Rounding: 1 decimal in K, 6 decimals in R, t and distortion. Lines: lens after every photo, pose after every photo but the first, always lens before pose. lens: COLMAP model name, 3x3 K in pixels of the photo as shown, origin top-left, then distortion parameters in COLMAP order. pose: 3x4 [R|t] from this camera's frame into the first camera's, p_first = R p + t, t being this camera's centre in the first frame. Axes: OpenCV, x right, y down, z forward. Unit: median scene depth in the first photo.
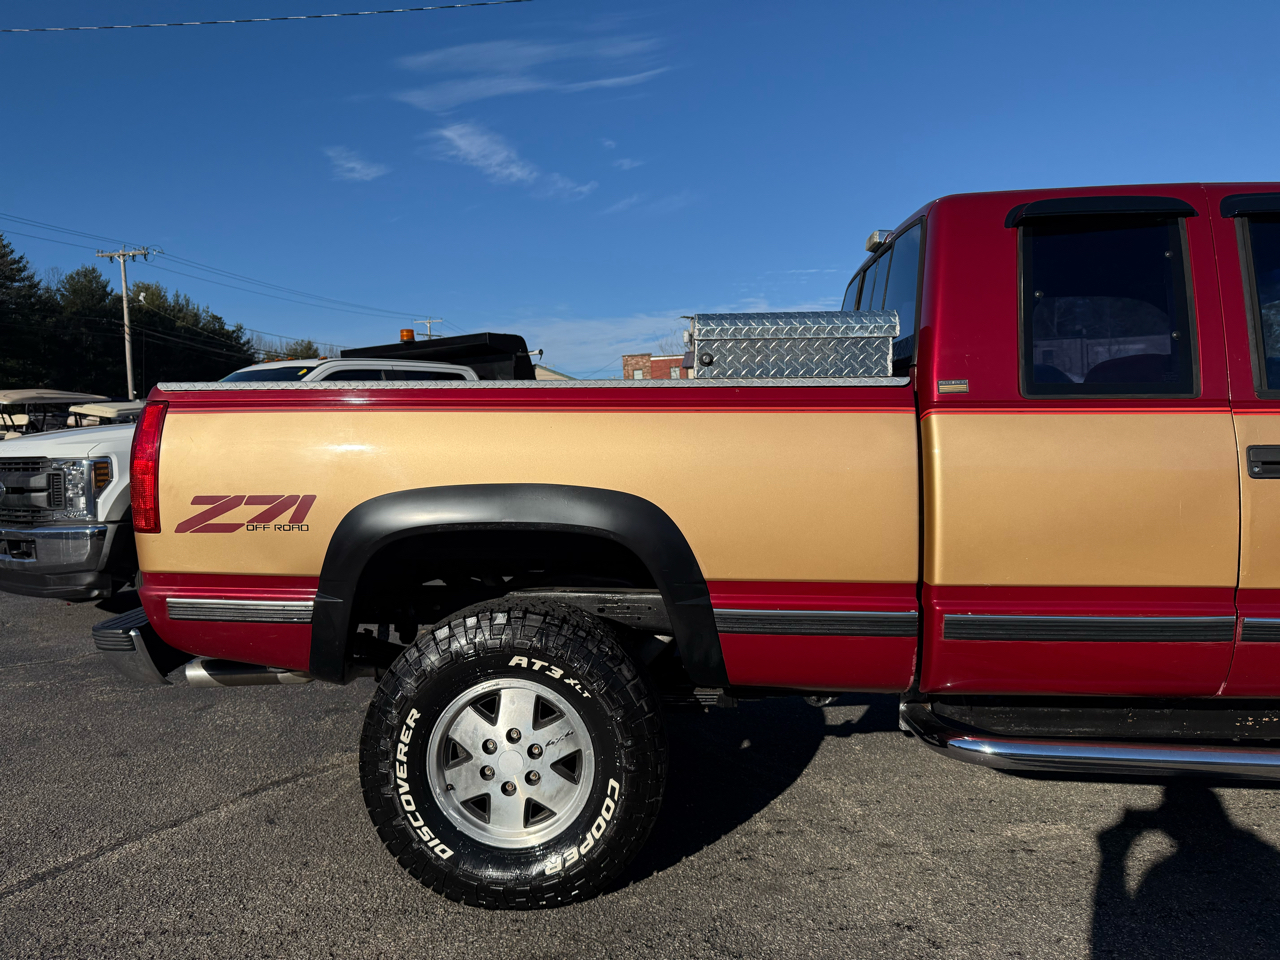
lens RADIAL K [[881.5, 0, 638.4], [0, 881.5, 476.0], [0, 0, 1]] dist [0.081964, -0.108649]
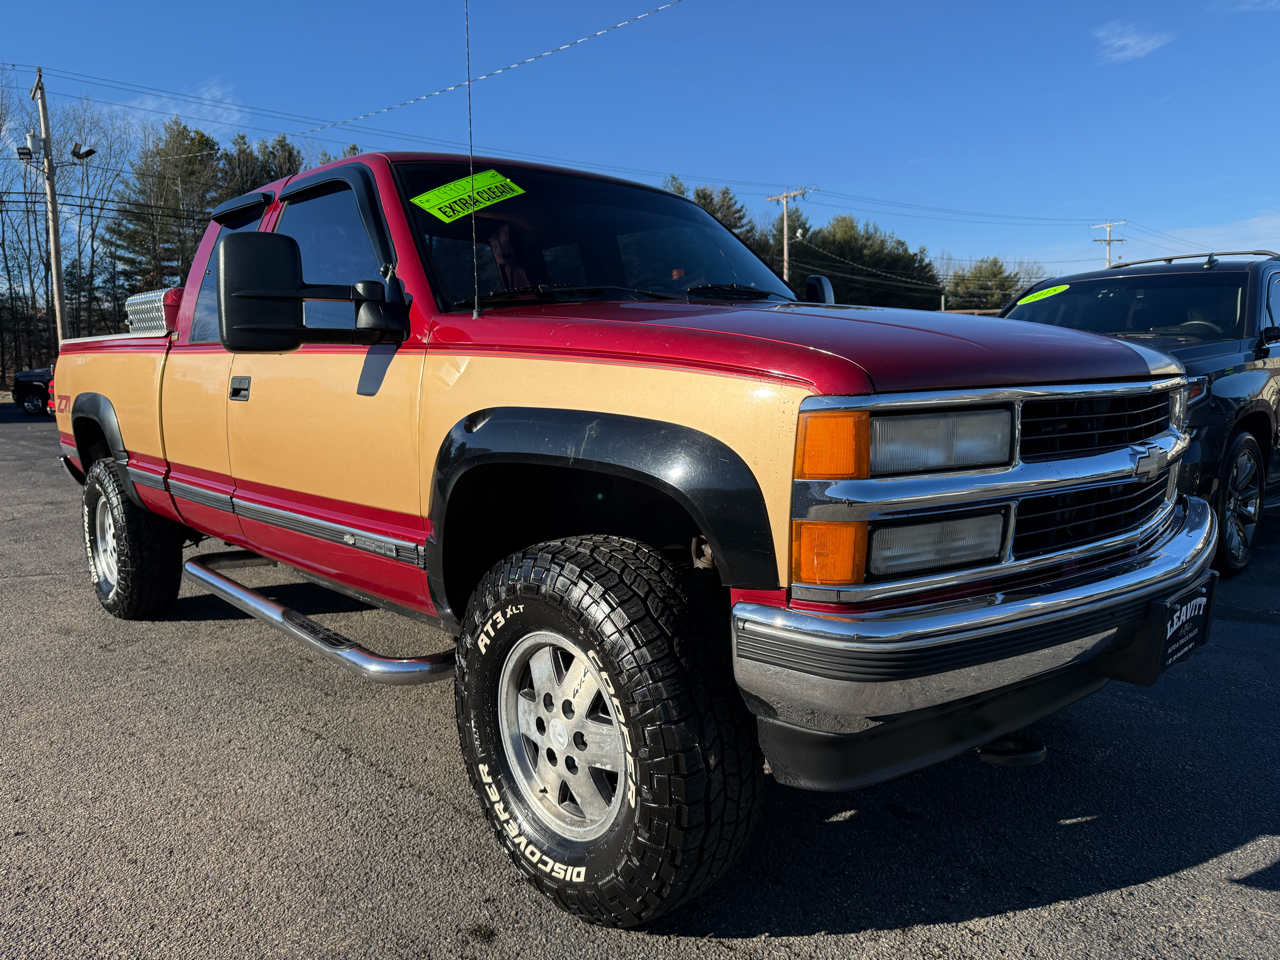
lens RADIAL K [[904.0, 0, 634.2], [0, 904.0, 472.3], [0, 0, 1]] dist [0.031596, -0.033111]
pose [[0.727191, 0.079775, -0.681784, 1.988868], [-0.023234, 0.995515, 0.091704, -0.029872], [0.686042, -0.050846, 0.725783, 0.359790]]
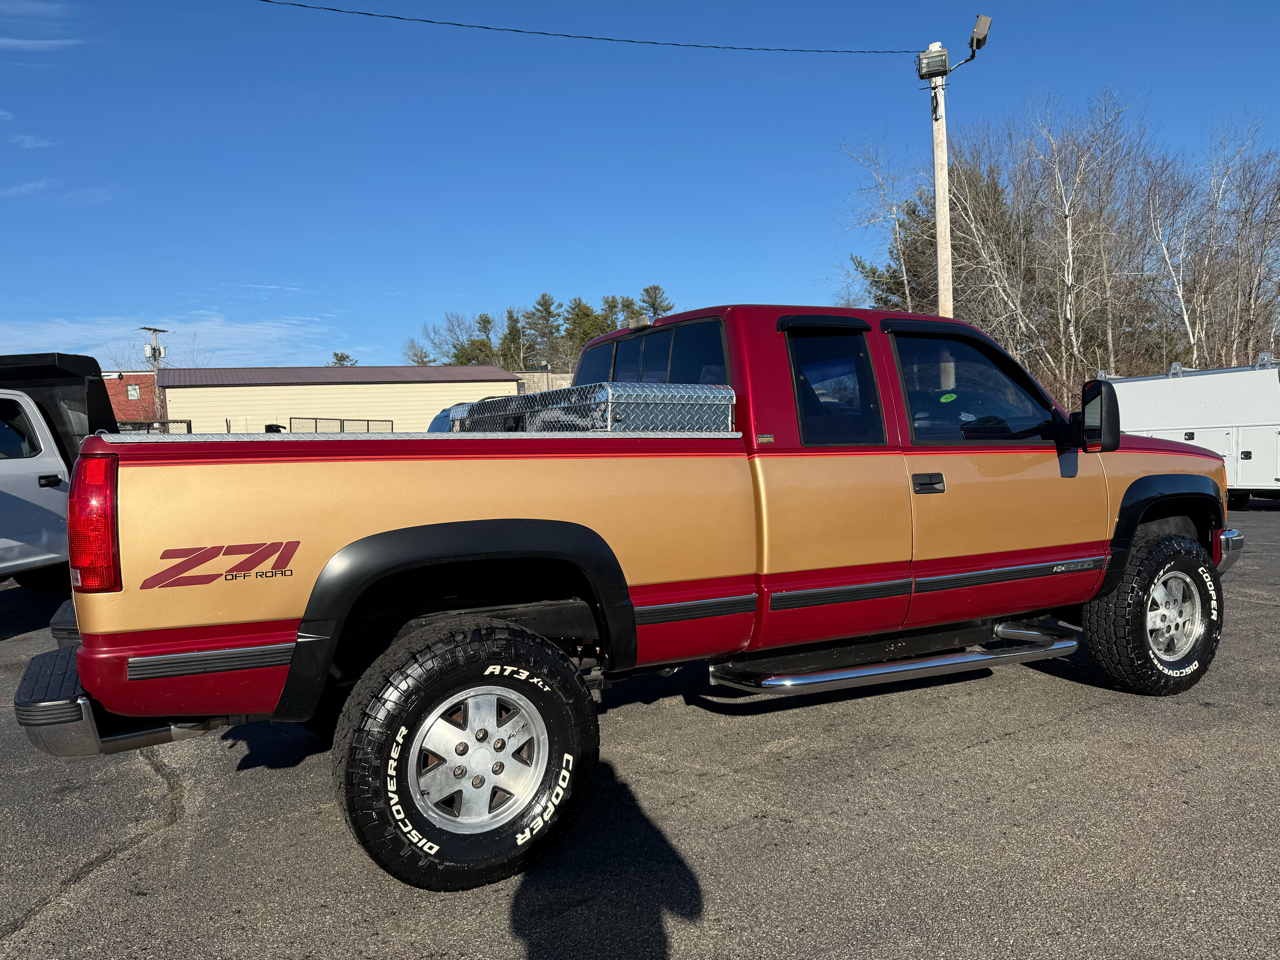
lens RADIAL K [[883.5, 0, 634.1], [0, 883.5, 478.6], [0, 0, 1]] dist [0.074394, -0.090268]
pose [[0.847412, -0.026399, 0.530279, -0.587899], [0.039399, 0.999136, -0.013222, -0.023192], [-0.529471, 0.032097, 0.847720, -0.114650]]
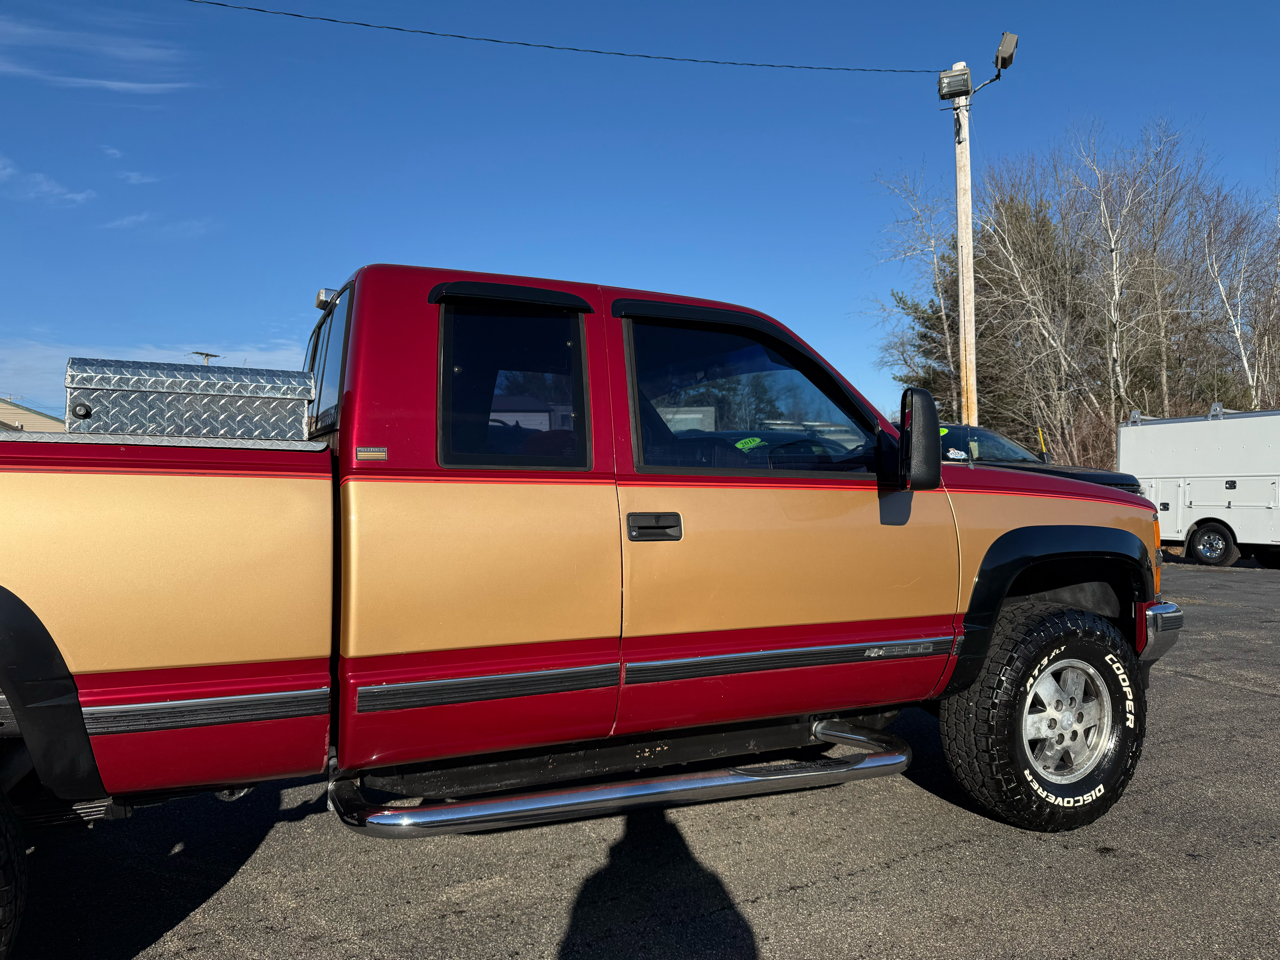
lens RADIAL K [[881.5, 0, 638.4], [0, 881.5, 476.0], [0, 0, 1]] dist [0.081964, -0.108649]
pose [[0.877758, 0.019878, 0.478692, 0.136017], [0.008503, 0.998335, -0.057048, -0.015901], [-0.479029, 0.054144, 0.876127, -0.009596]]
